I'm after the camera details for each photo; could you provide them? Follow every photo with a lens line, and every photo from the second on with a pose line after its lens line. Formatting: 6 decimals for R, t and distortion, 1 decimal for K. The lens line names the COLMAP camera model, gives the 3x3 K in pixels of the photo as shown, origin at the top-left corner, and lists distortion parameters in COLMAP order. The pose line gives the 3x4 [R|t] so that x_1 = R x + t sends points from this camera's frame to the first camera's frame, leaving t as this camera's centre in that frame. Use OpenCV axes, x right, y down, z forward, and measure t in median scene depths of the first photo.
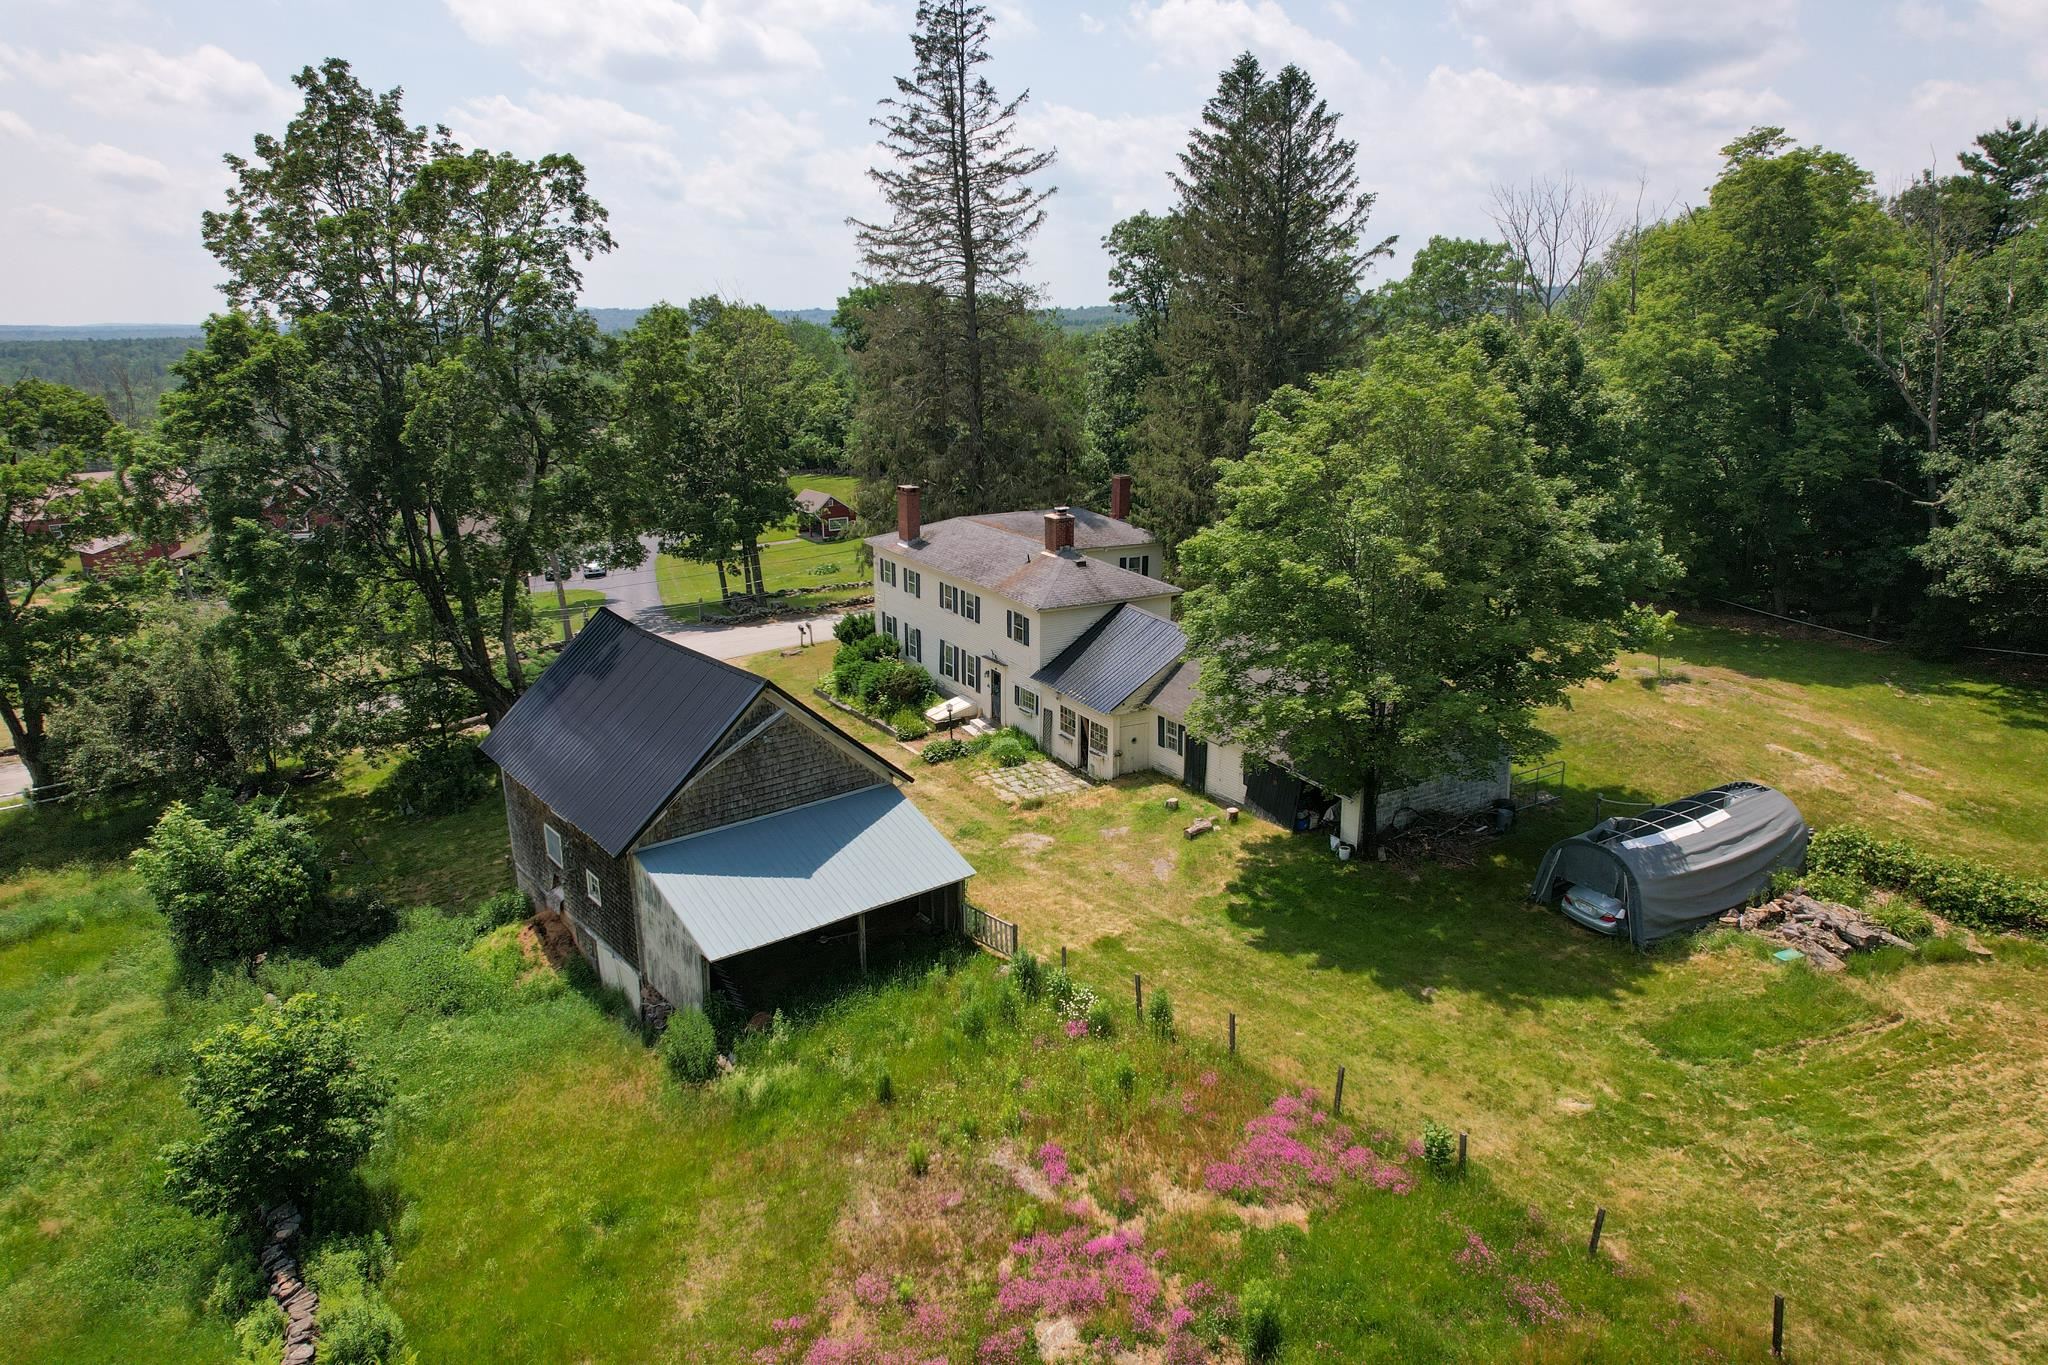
lens RADIAL K [[1289.8, 0, 1024.0], [0, 1289.8, 682.5], [0, 0, 1]] dist [-0.094185, 0.077244]
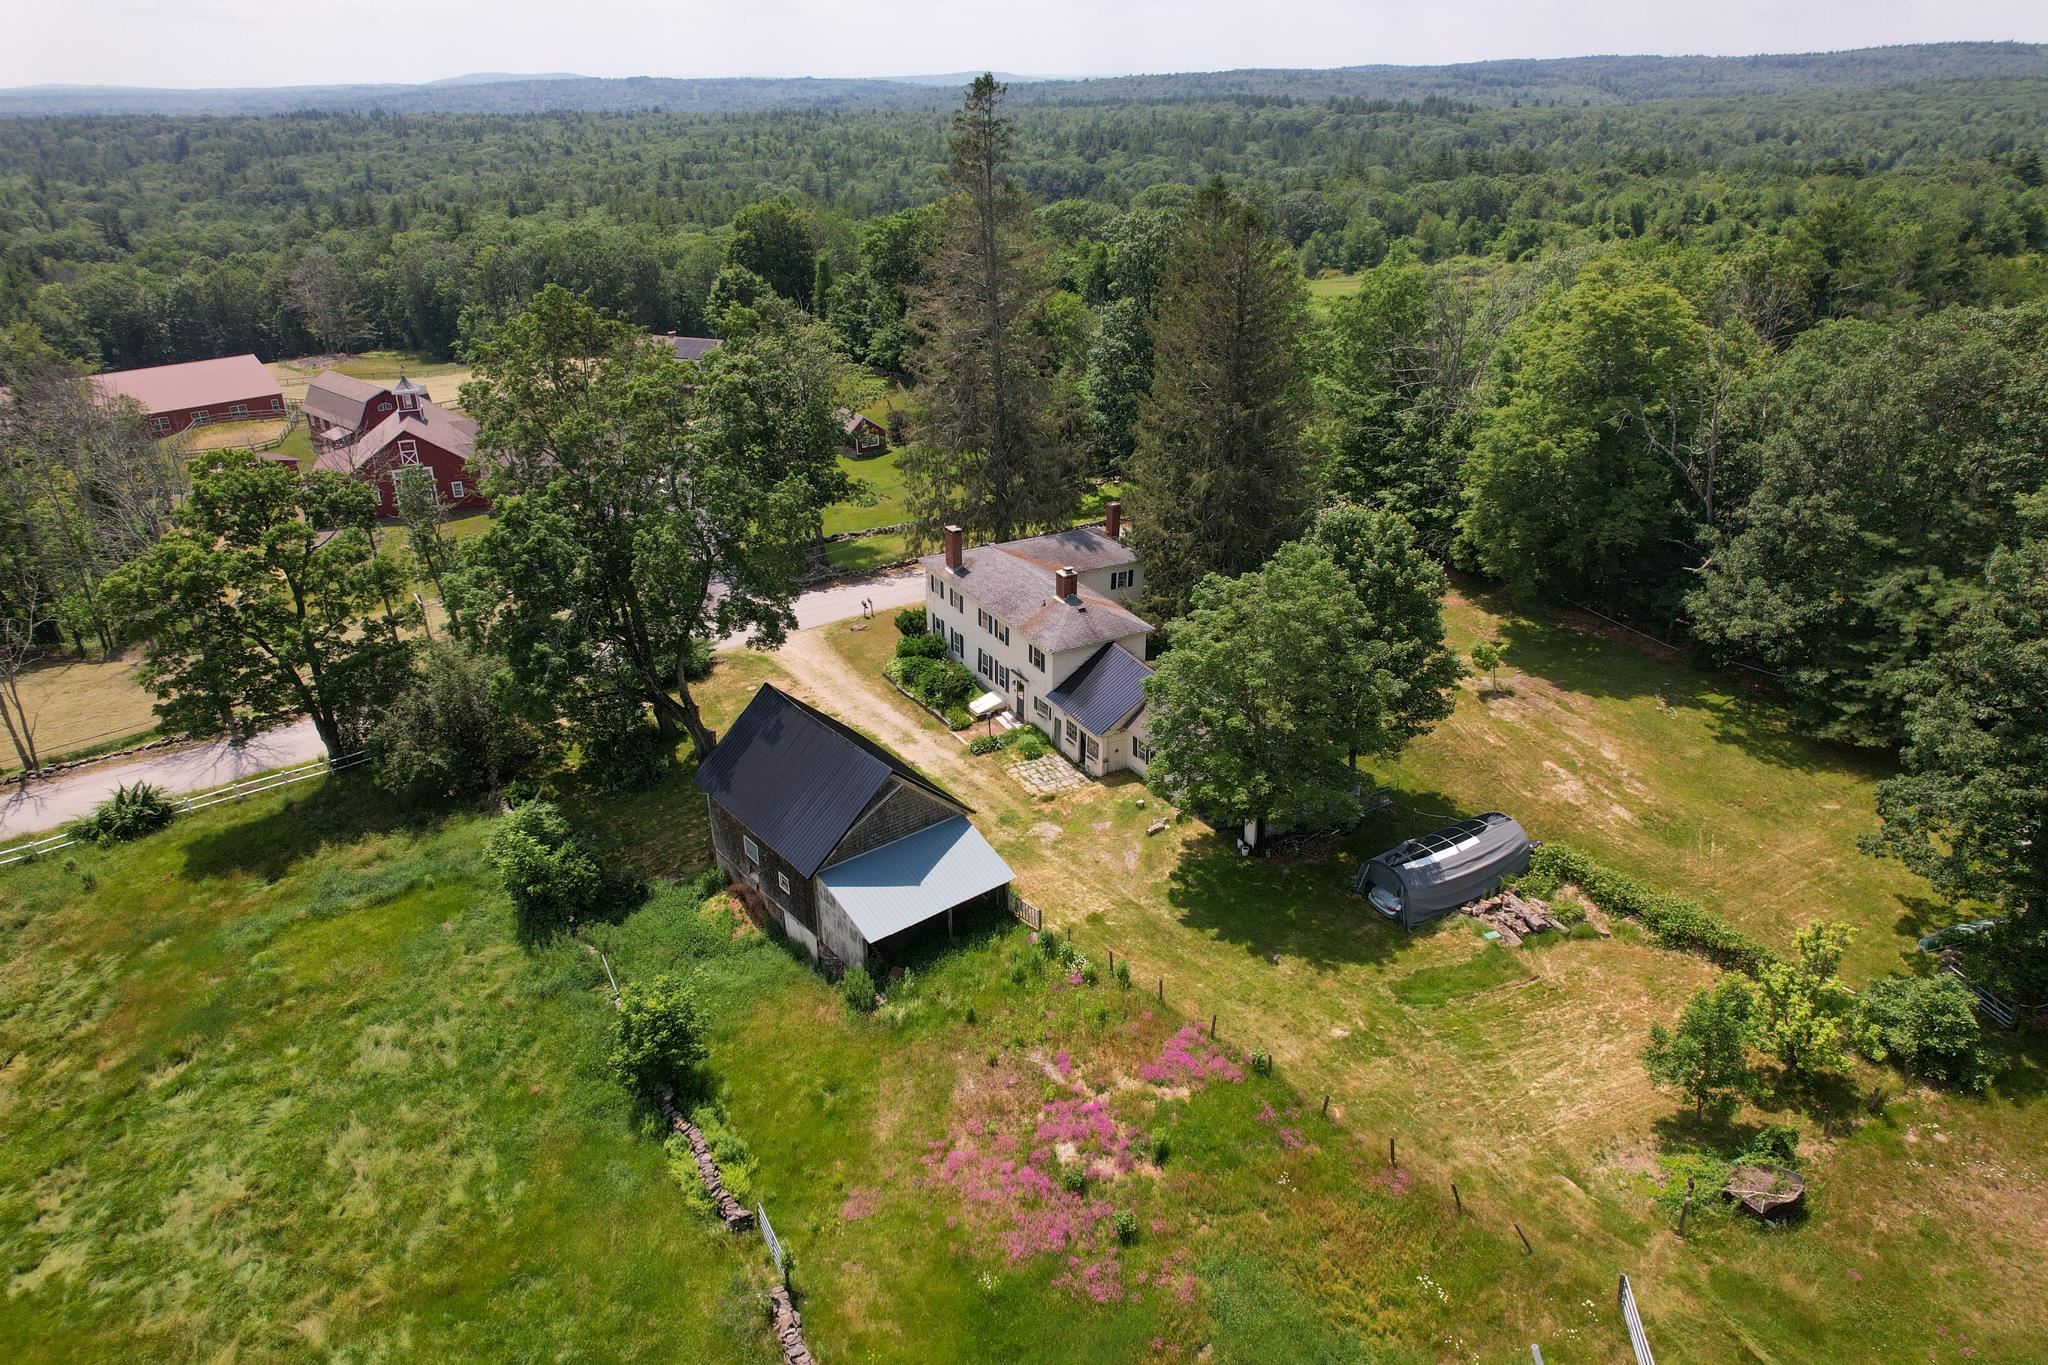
lens RADIAL K [[1289.8, 0, 1024.0], [0, 1289.8, 682.5], [0, 0, 1]] dist [-0.094185, 0.077244]
pose [[0.999996, 0.002695, 0.000270, -0.028351], [-0.002703, 0.986280, 0.165058, -0.370352], [0.000178, -0.165058, 0.986284, -0.594134]]
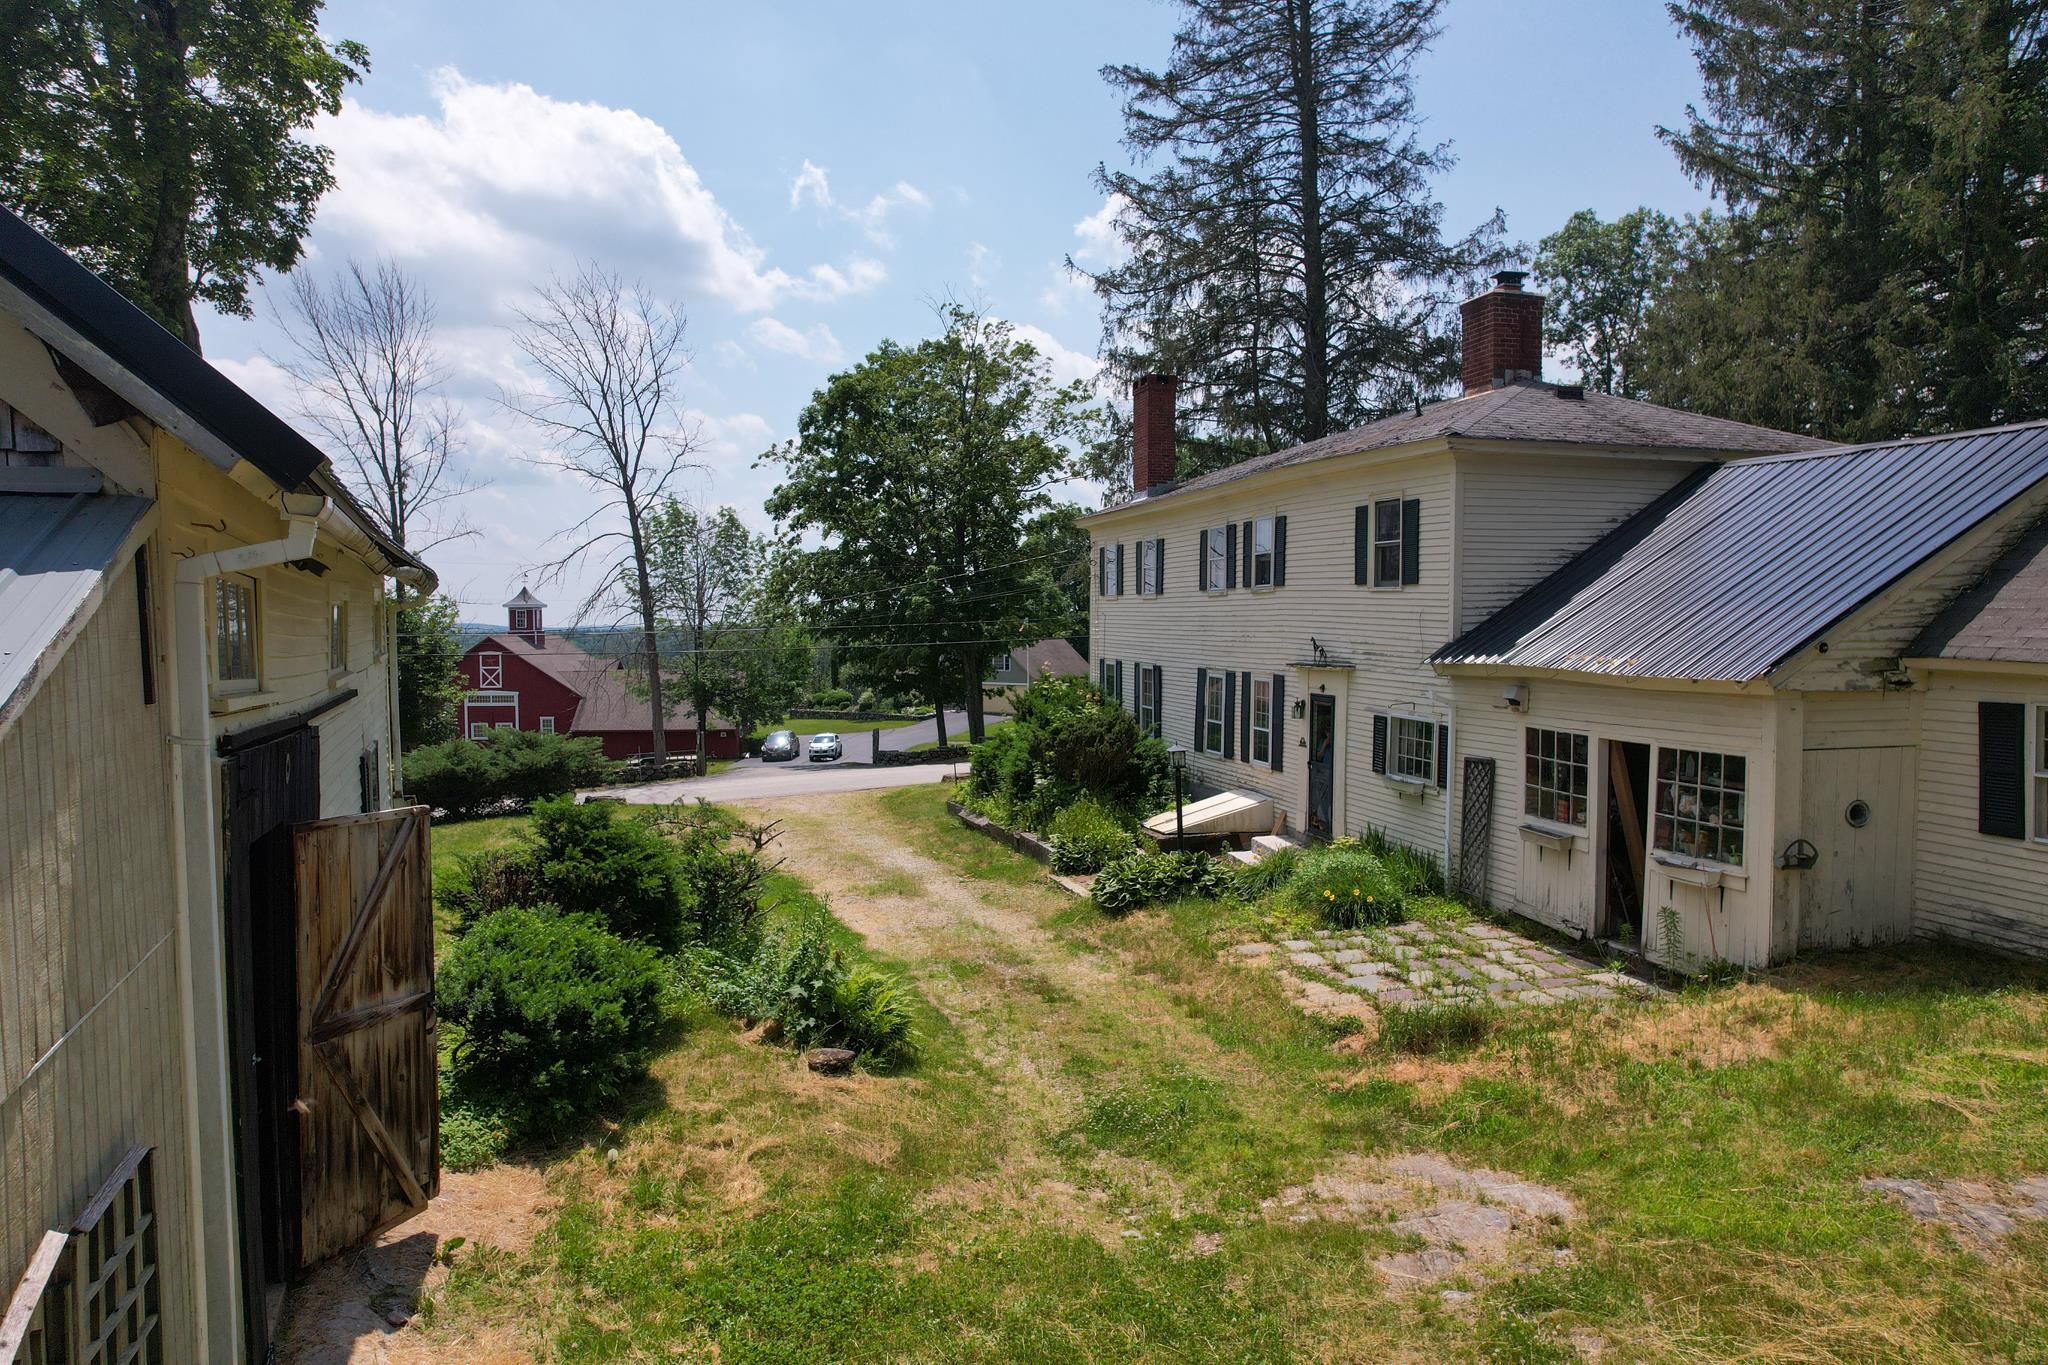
lens RADIAL K [[1289.8, 0, 1024.0], [0, 1289.8, 682.5], [0, 0, 1]] dist [-0.094185, 0.077244]
pose [[0.960112, 0.016771, -0.279114, -0.002354], [-0.081842, 0.971340, -0.223162, 0.117800], [0.267372, 0.237104, 0.933967, 0.975878]]
